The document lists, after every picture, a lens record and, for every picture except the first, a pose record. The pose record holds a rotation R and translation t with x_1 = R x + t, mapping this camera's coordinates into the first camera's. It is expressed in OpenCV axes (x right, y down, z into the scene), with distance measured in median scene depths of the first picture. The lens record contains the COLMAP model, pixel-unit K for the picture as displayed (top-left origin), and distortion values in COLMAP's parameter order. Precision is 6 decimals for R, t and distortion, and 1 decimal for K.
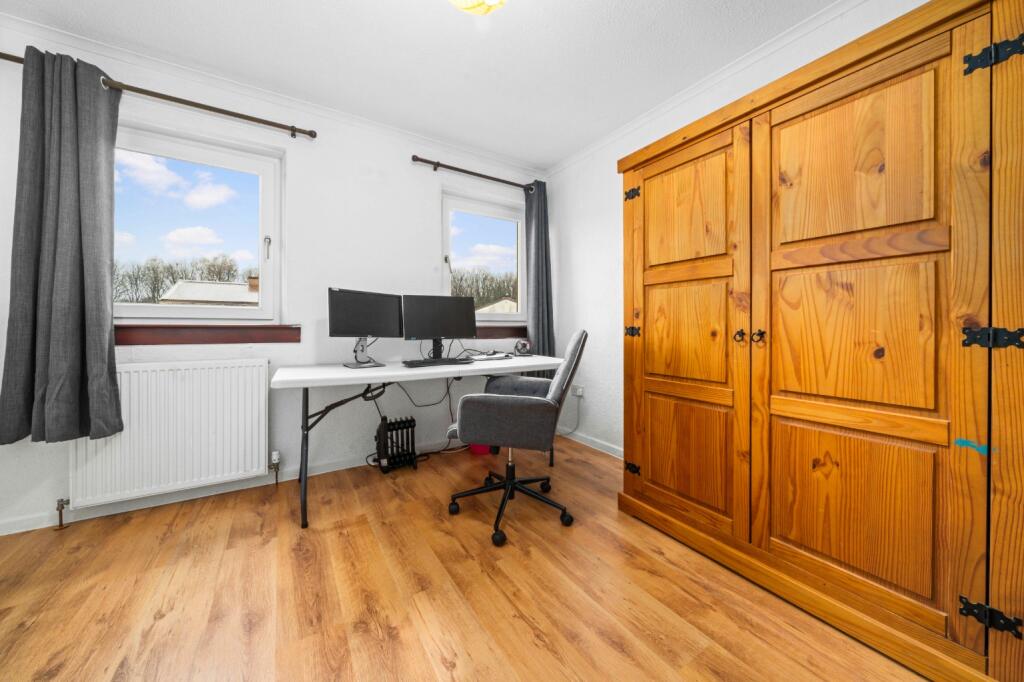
lens RADIAL K [[351.1, 0, 513.0], [0, 351.1, 323.8], [0, 0, 1]] dist [-0.000558, 0.000035]
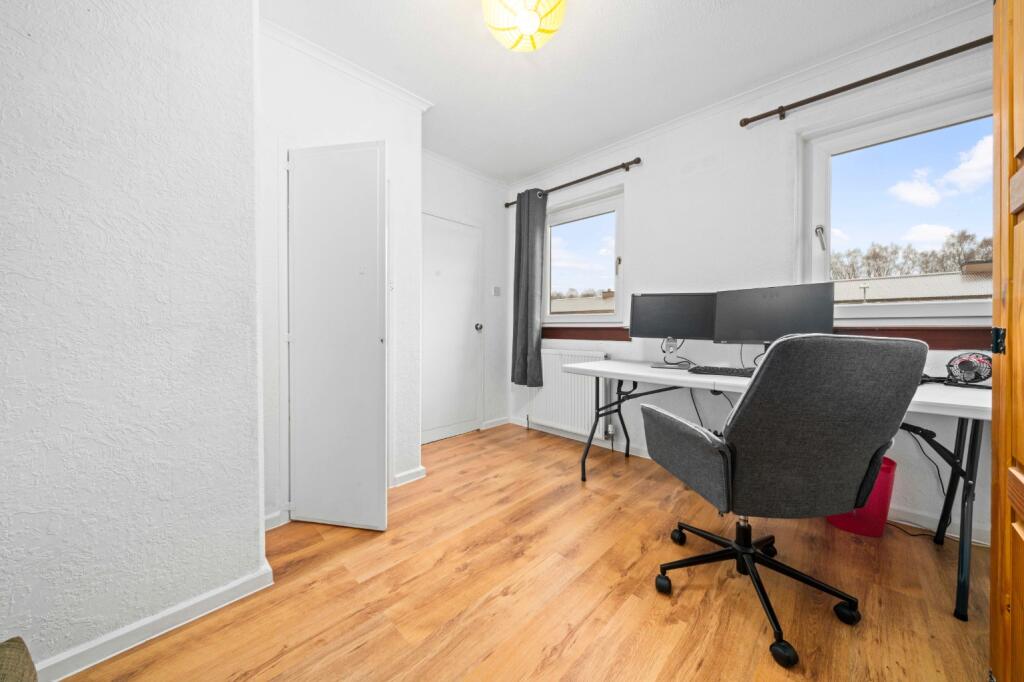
lens RADIAL K [[358.1, 0, 511.8], [0, 358.1, 330.9], [0, 0, 1]] dist [0.000096, 0.000031]
pose [[0.233631, 0.007225, -0.972298, 0.639838], [0.008271, 0.999921, 0.009418, 0.003410], [0.972290, -0.010242, 0.233553, 0.427215]]
